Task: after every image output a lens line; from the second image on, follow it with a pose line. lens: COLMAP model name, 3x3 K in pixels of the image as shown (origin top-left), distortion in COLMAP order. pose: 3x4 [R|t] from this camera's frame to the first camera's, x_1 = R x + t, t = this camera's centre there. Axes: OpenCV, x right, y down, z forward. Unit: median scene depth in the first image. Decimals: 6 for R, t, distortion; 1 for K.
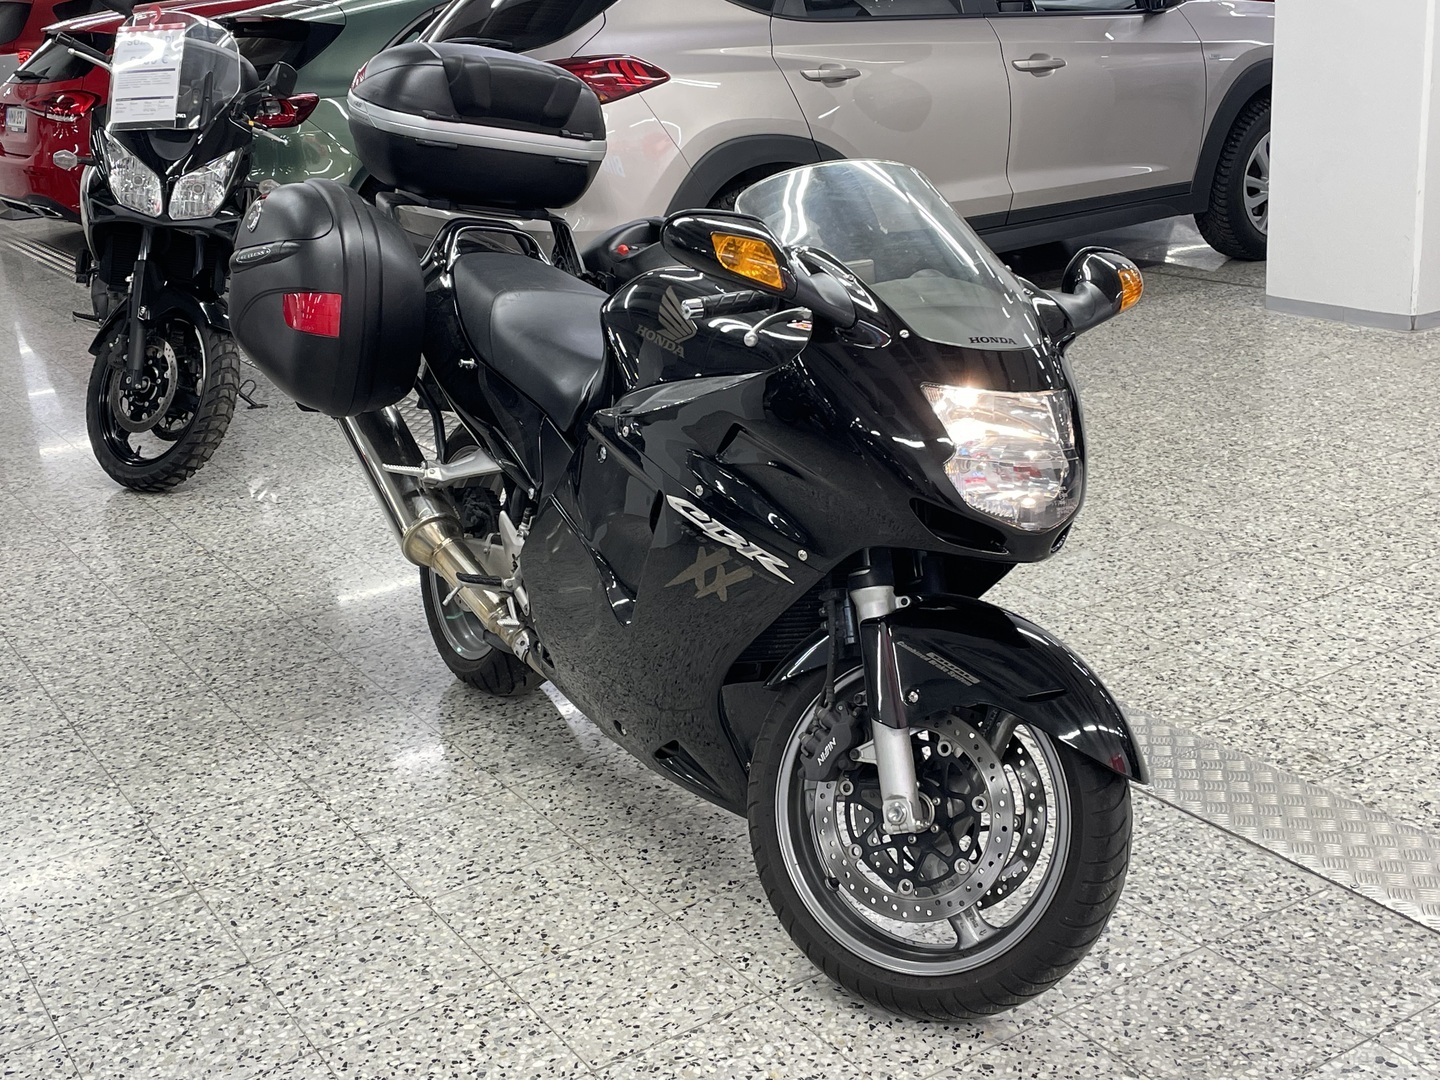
lens RADIAL K [[1801.7, 0, 720.0], [0, 1801.7, 540.0], [0, 0, 1]] dist [0.123944, -0.233579]
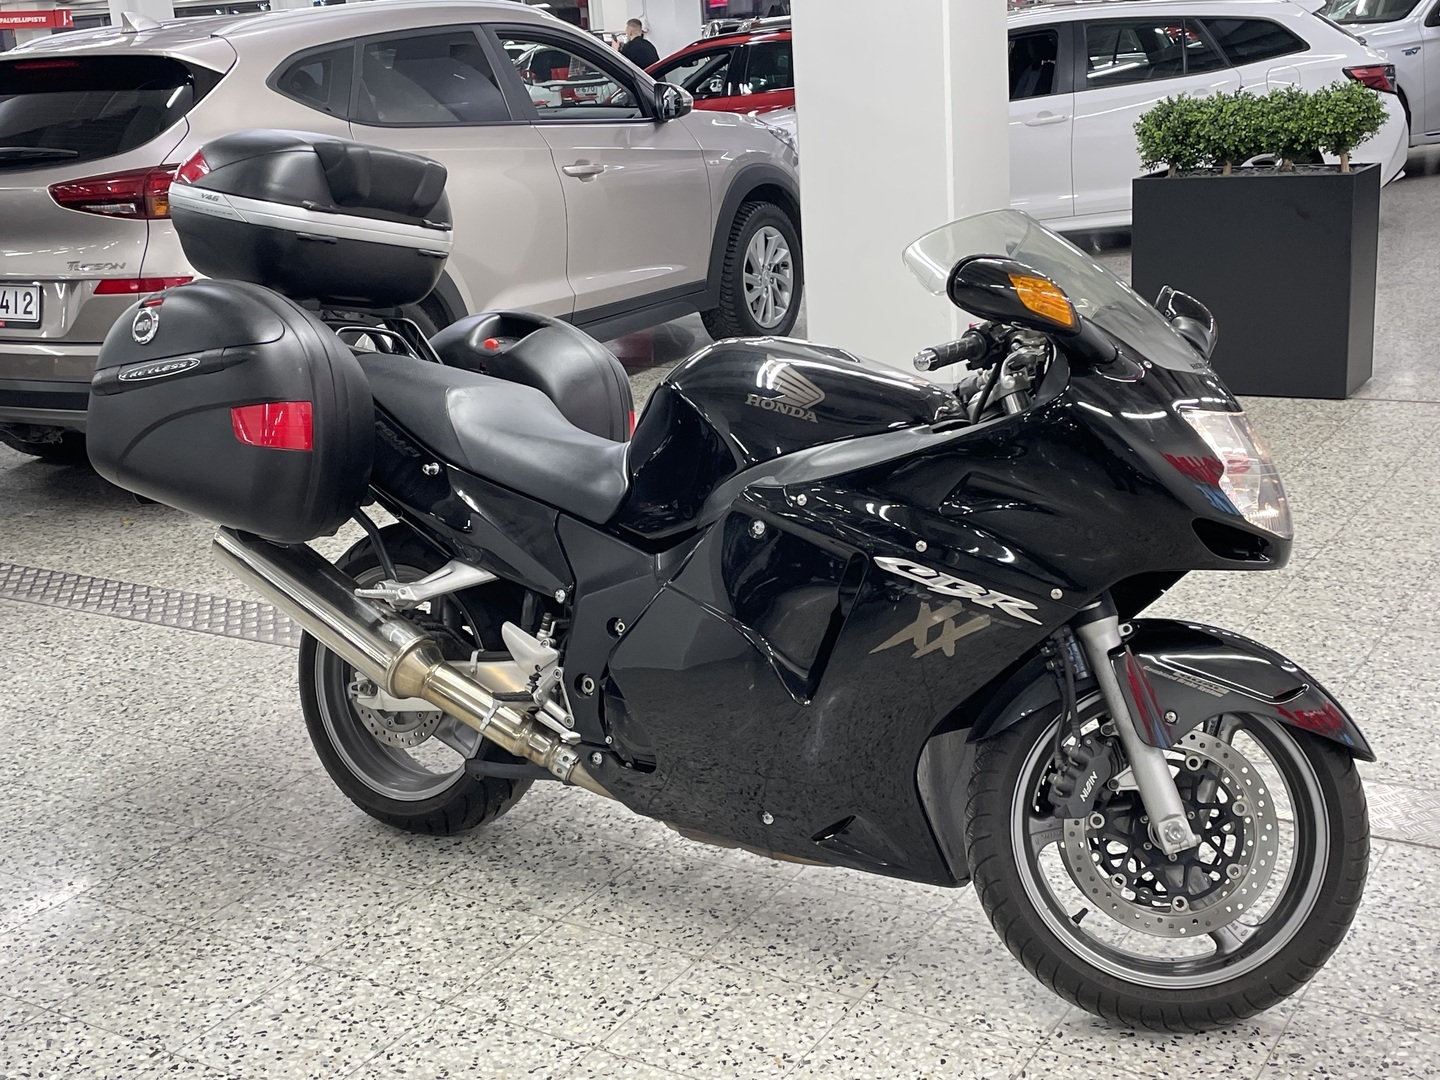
lens RADIAL K [[1801.7, 0, 720.0], [0, 1801.7, 540.0], [0, 0, 1]] dist [0.123944, -0.233579]
pose [[0.889940, -0.109585, 0.442716, -0.537501], [0.141855, 0.989065, -0.040333, -0.006733], [-0.433455, 0.098696, 0.895754, 0.166145]]
